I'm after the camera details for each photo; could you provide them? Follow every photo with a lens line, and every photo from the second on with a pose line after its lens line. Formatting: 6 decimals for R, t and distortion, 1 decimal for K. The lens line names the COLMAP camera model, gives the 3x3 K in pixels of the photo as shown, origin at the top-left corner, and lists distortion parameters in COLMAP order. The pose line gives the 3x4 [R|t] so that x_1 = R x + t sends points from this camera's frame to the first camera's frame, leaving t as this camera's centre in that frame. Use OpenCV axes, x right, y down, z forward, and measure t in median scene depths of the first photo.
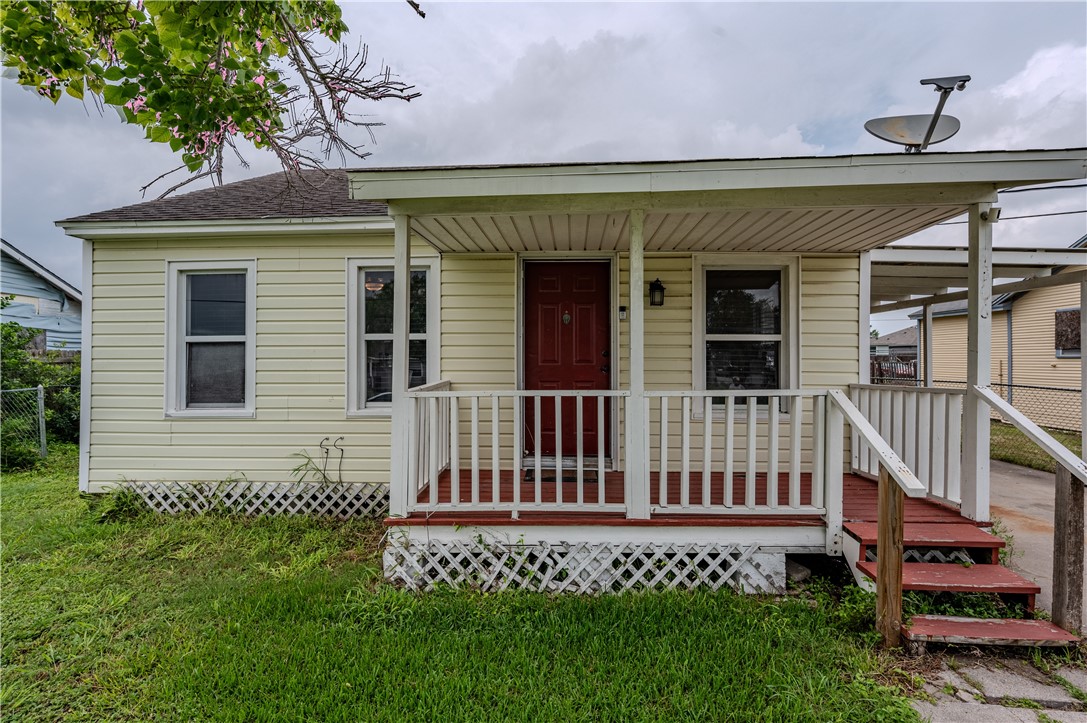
lens RADIAL K [[499.3, 0, 546.2], [0, 499.3, 360.6], [0, 0, 1]] dist [0.012641, 0.000297]
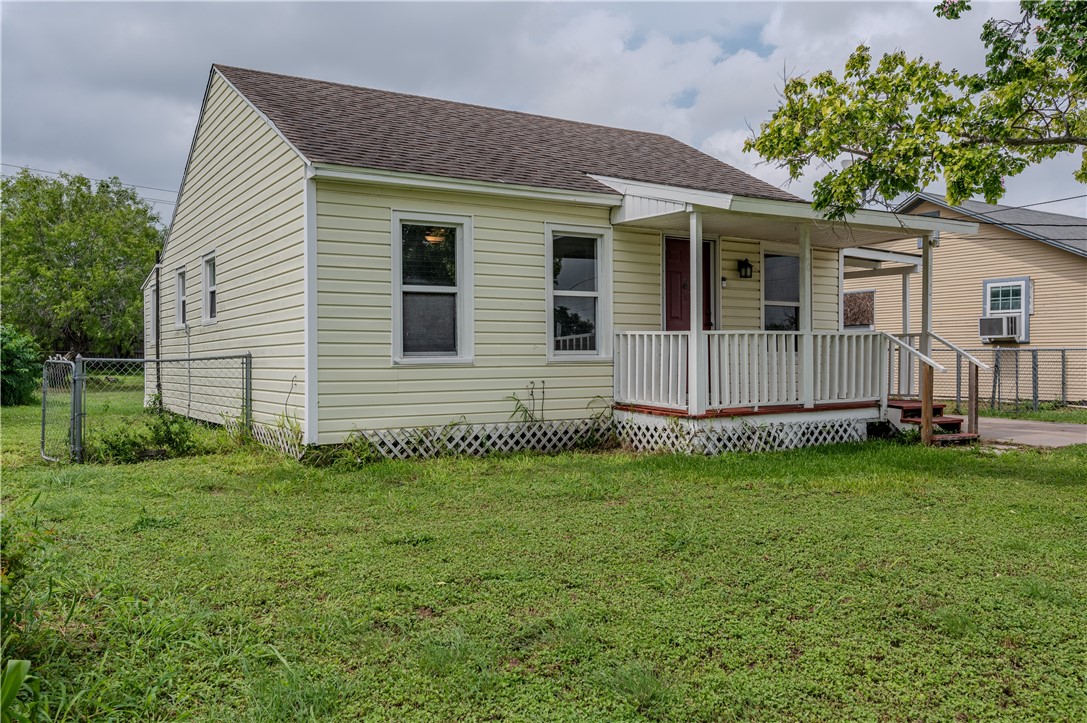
lens RADIAL K [[893.4, 0, 543.4], [0, 893.4, 361.5], [0, 0, 1]] dist [0.005184, 0.002710]
pose [[0.820005, -0.004699, 0.572337, -1.556145], [0.004281, 0.999989, 0.002075, 0.104990], [-0.572340, 0.000748, 0.820016, -0.648582]]
